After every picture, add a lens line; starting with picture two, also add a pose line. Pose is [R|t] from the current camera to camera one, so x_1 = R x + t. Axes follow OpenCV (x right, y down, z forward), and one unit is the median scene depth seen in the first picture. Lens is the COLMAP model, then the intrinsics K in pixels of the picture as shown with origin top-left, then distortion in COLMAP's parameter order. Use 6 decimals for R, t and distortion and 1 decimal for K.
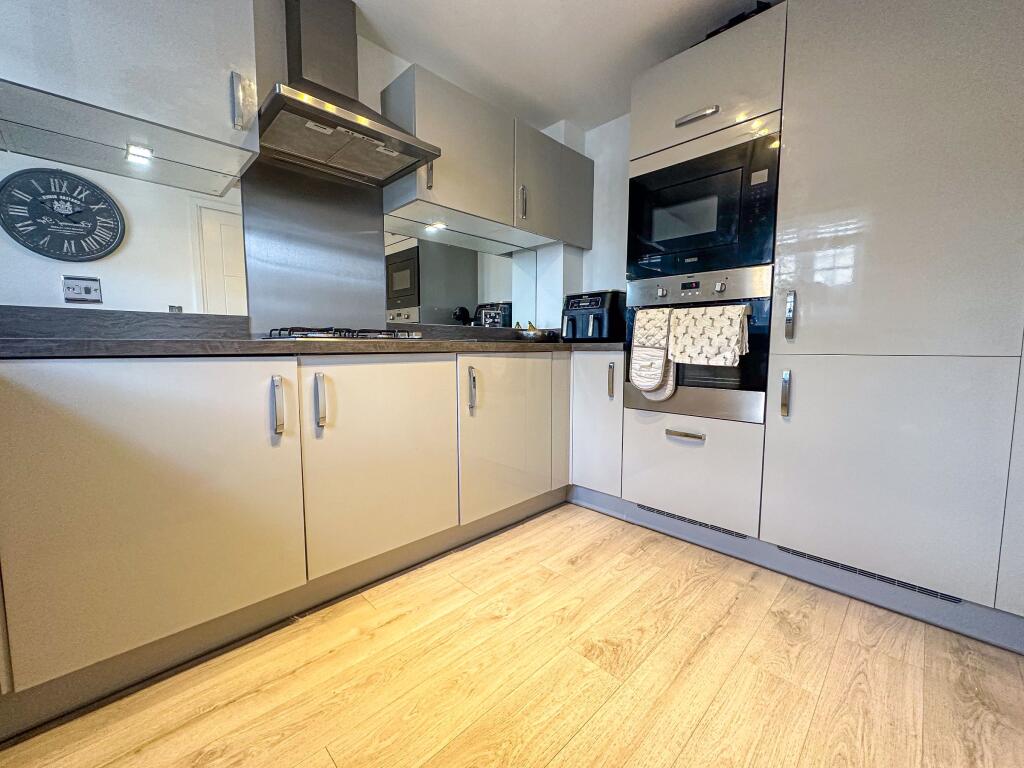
lens RADIAL K [[409.6, 0, 512.7], [0, 409.6, 383.3], [0, 0, 1]] dist [-0.005574, 0.001185]
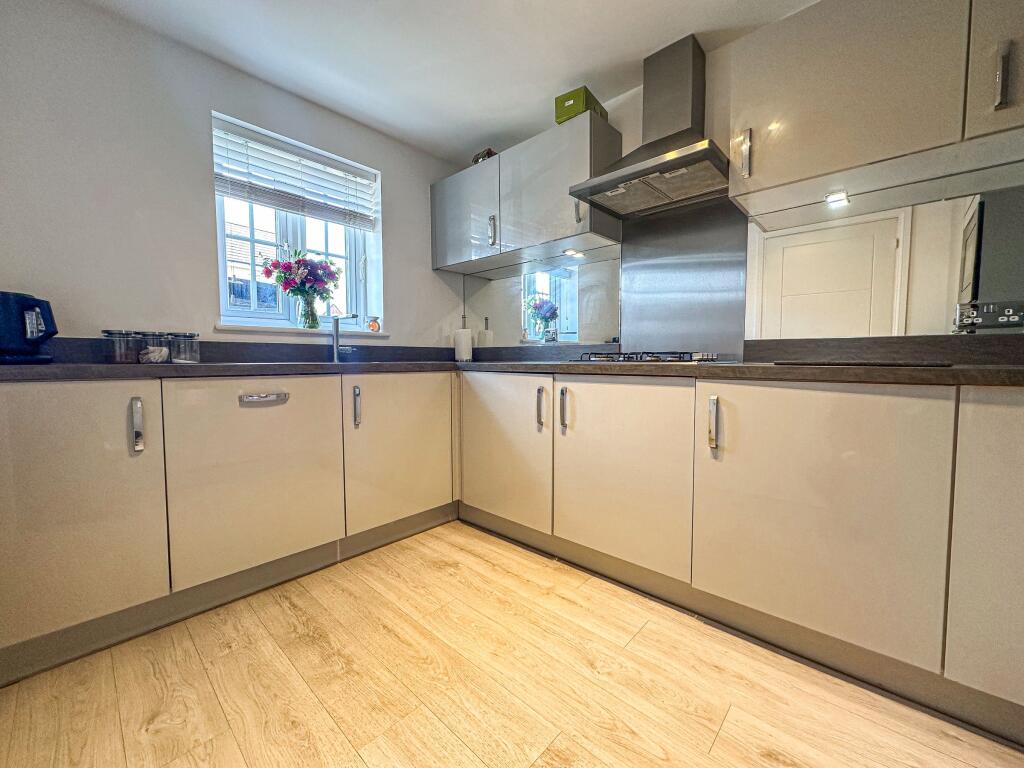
lens RADIAL K [[409.6, 0, 513.4], [0, 409.6, 382.8], [0, 0, 1]] dist [-0.005574, 0.001185]
pose [[0.050173, 0.057943, -0.997058, 0.847978], [-0.090859, 0.994441, 0.053219, -0.093220], [0.994599, 0.087921, 0.055159, 0.729781]]
